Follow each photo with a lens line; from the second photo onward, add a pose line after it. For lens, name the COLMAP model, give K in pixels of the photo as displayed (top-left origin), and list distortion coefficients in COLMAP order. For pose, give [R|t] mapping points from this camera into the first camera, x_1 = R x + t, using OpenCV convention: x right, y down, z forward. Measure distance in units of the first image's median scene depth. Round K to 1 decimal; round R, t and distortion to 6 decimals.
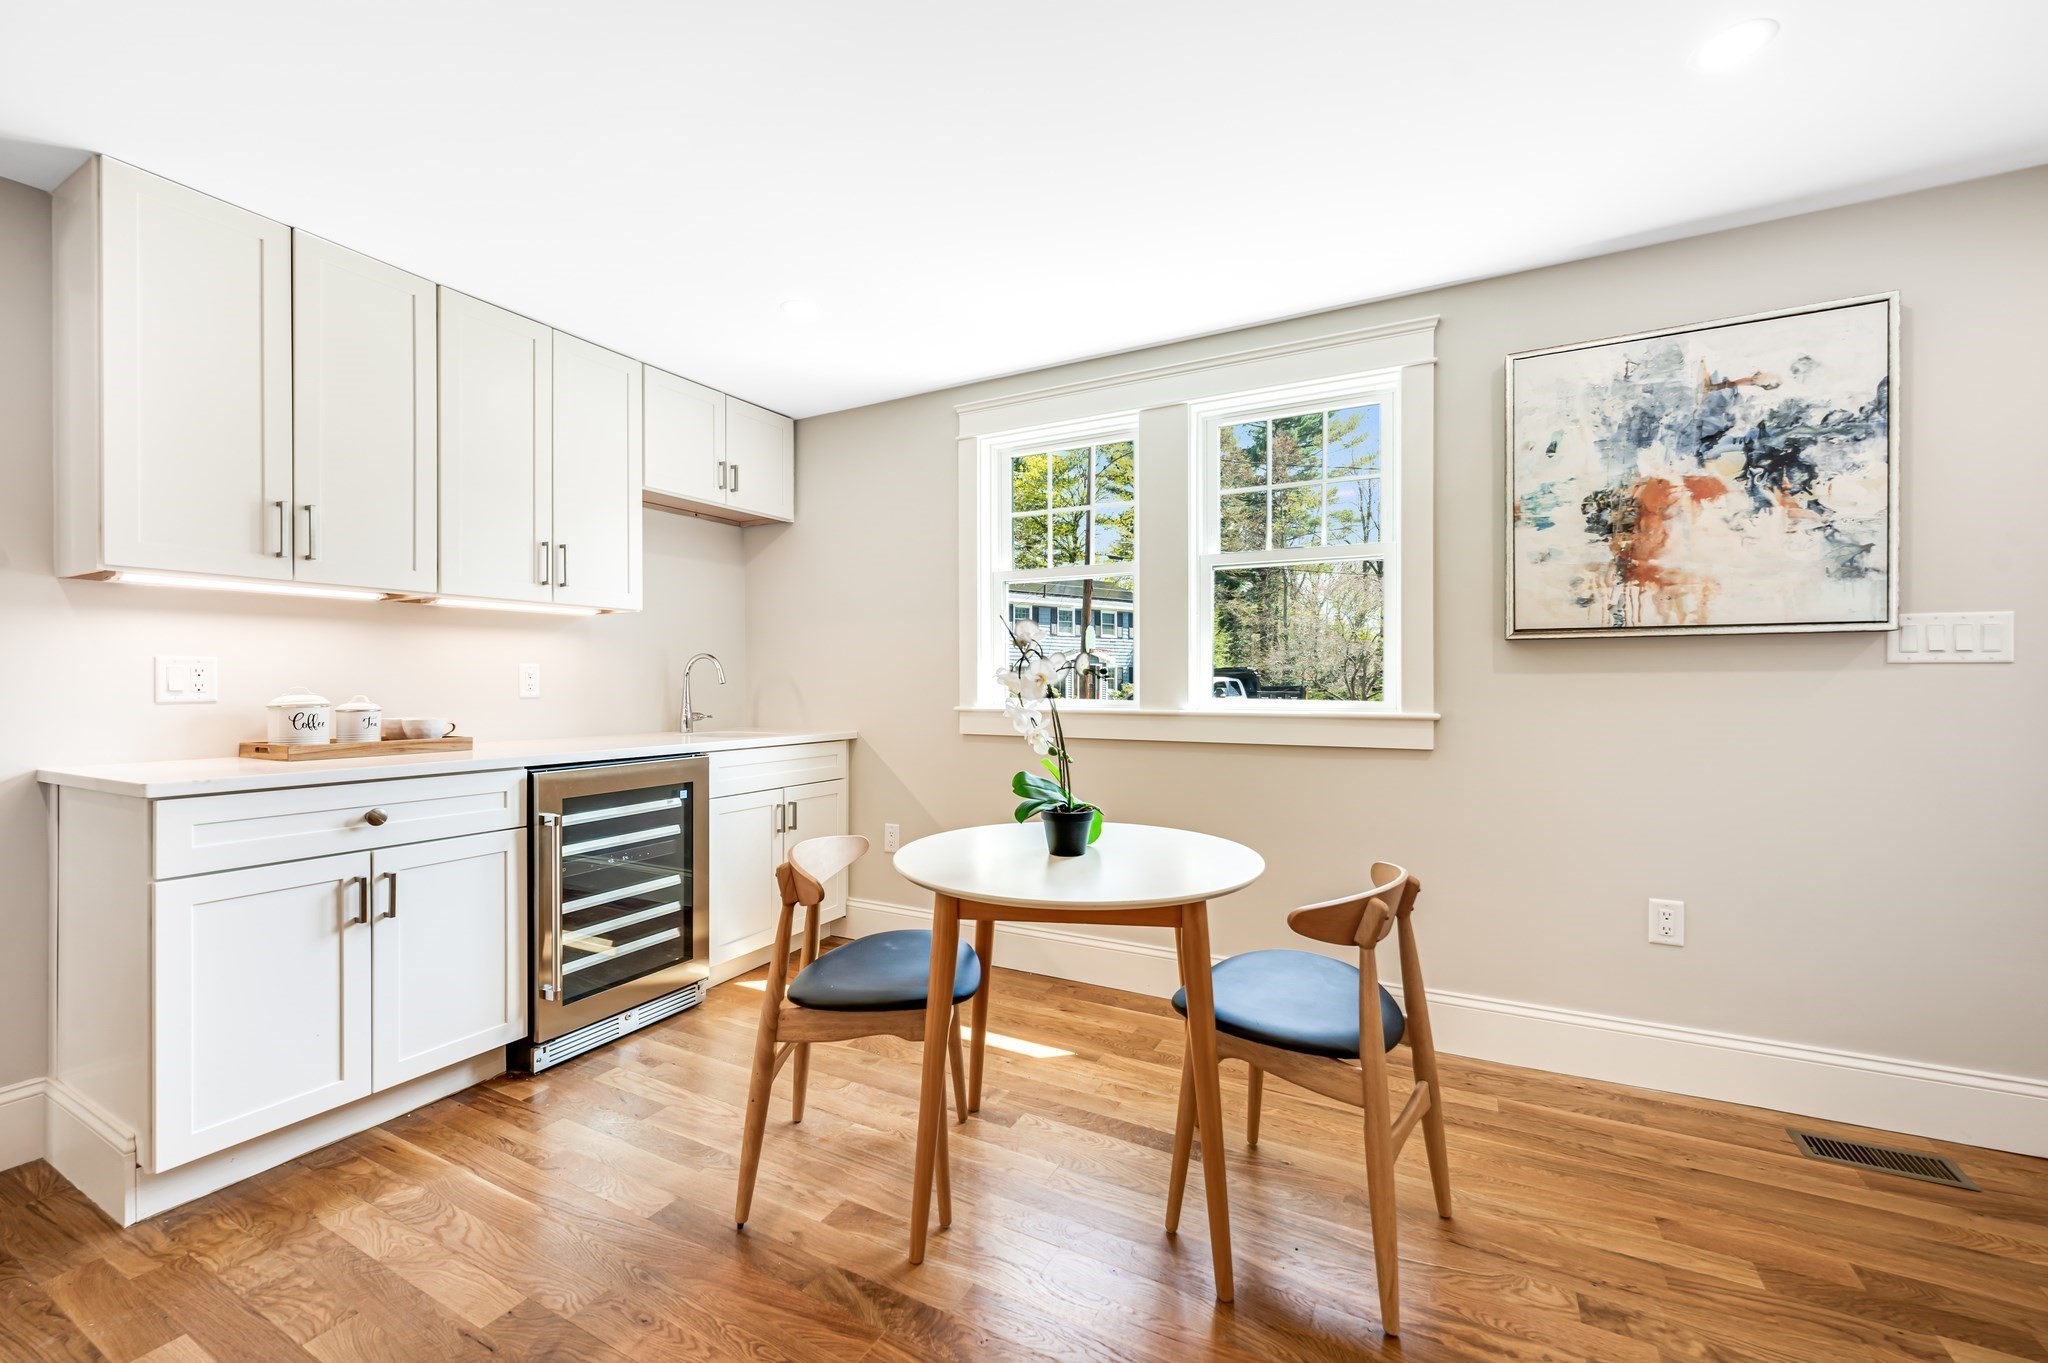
lens RADIAL K [[825.0, 0, 1024.0], [0, 825.0, 681.0], [0, 0, 1]] dist [0.000023, -0.000172]
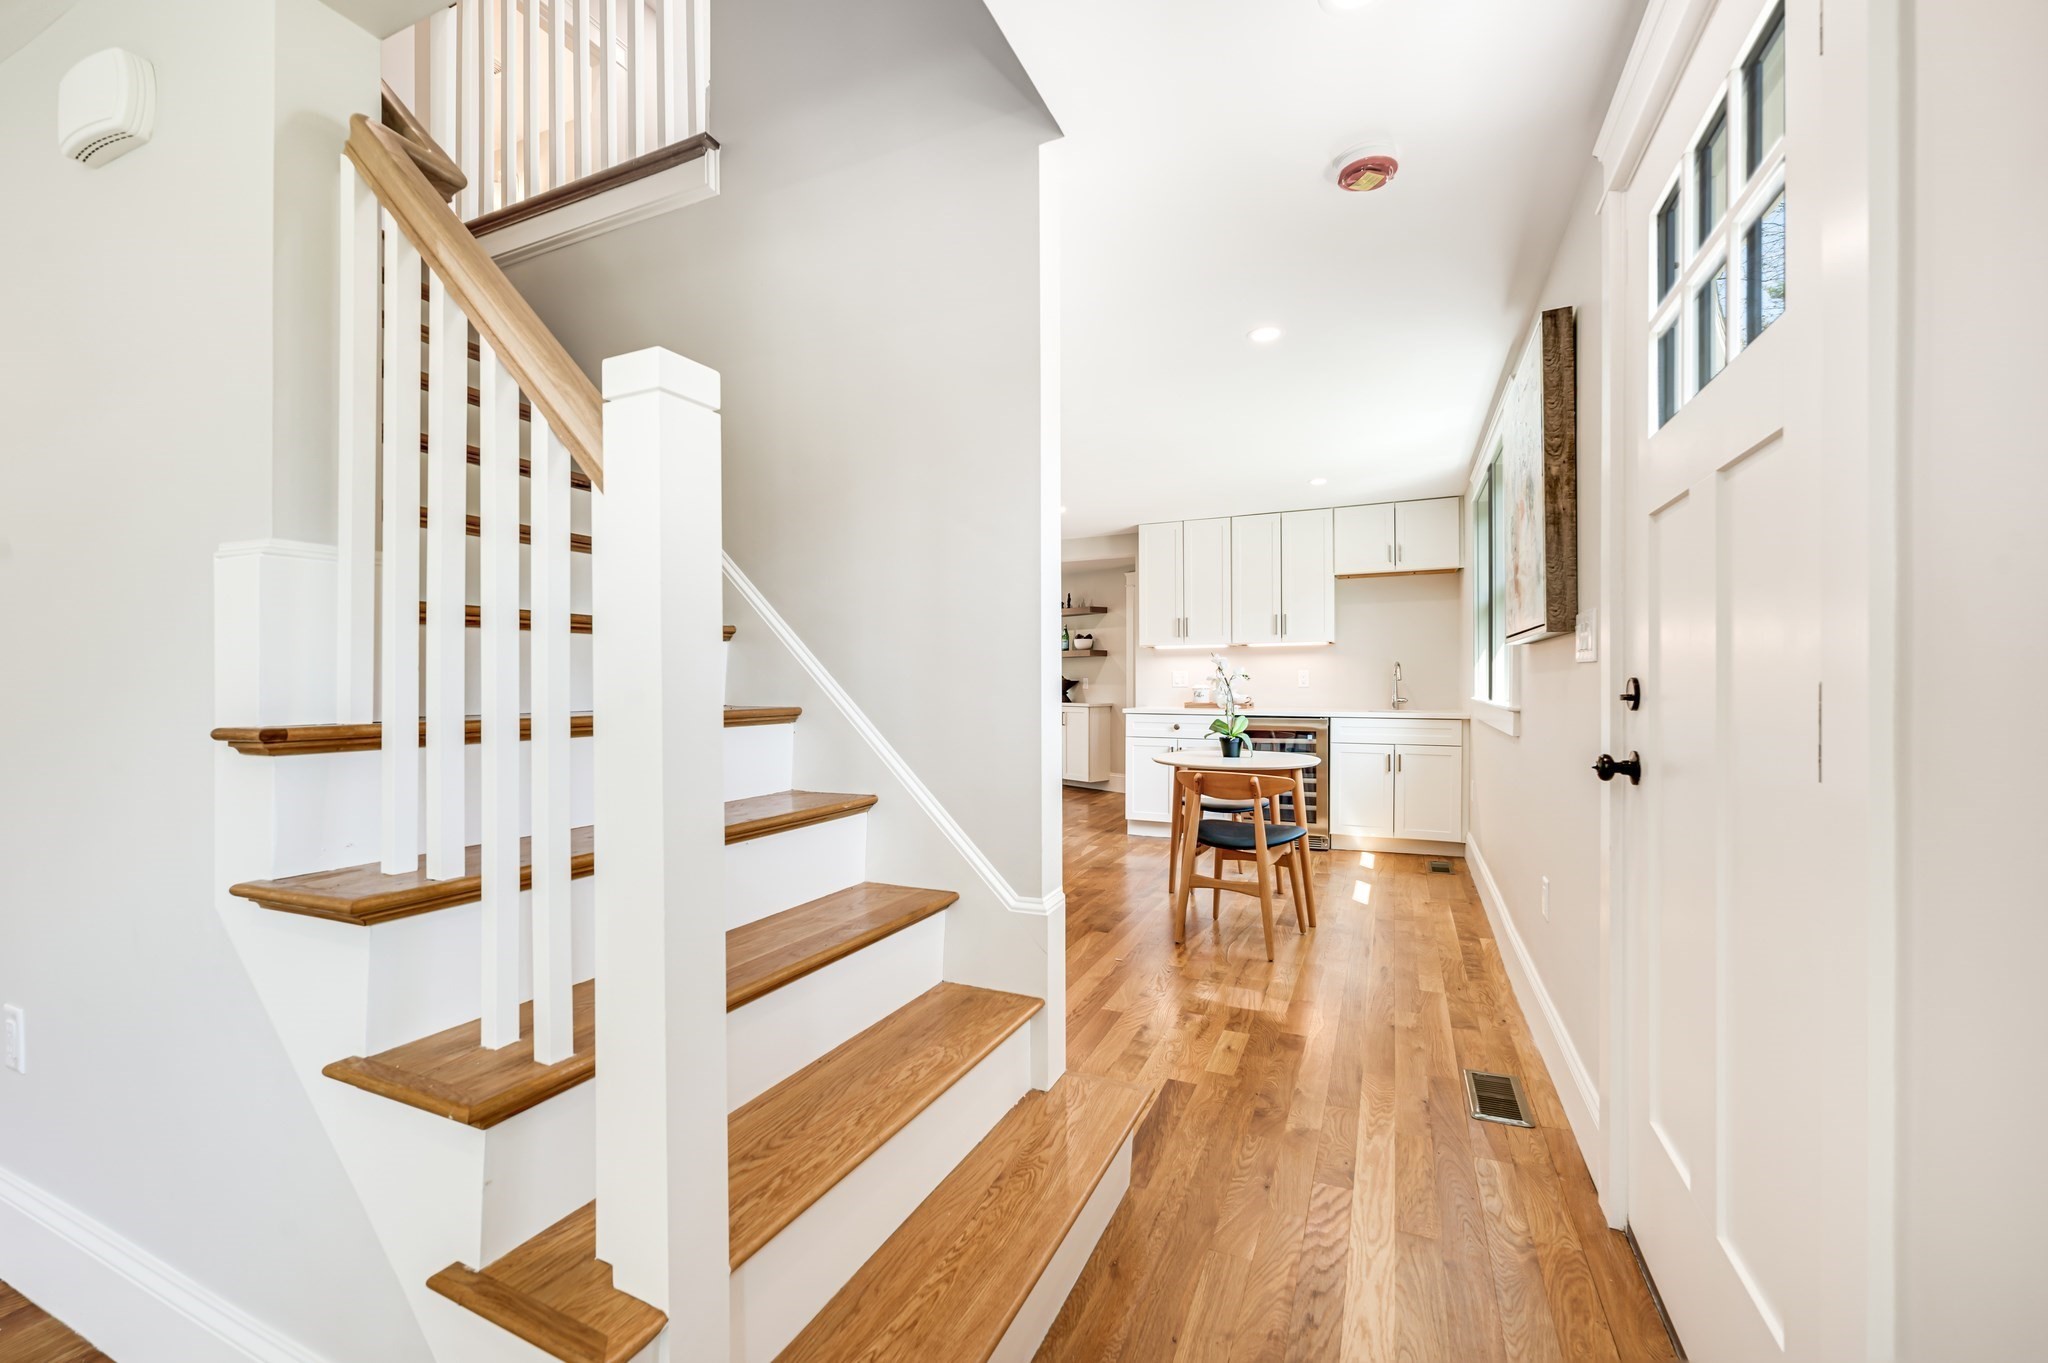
lens RADIAL K [[825.0, 0, 1020.9], [0, 825.0, 683.6], [0, 0, 1]] dist [0.000023, -0.000172]
pose [[0.063649, 0.000398, -0.997972, 1.879062], [0.002589, 0.999996, 0.000564, 0.010181], [0.997969, -0.002620, 0.063647, 0.249965]]
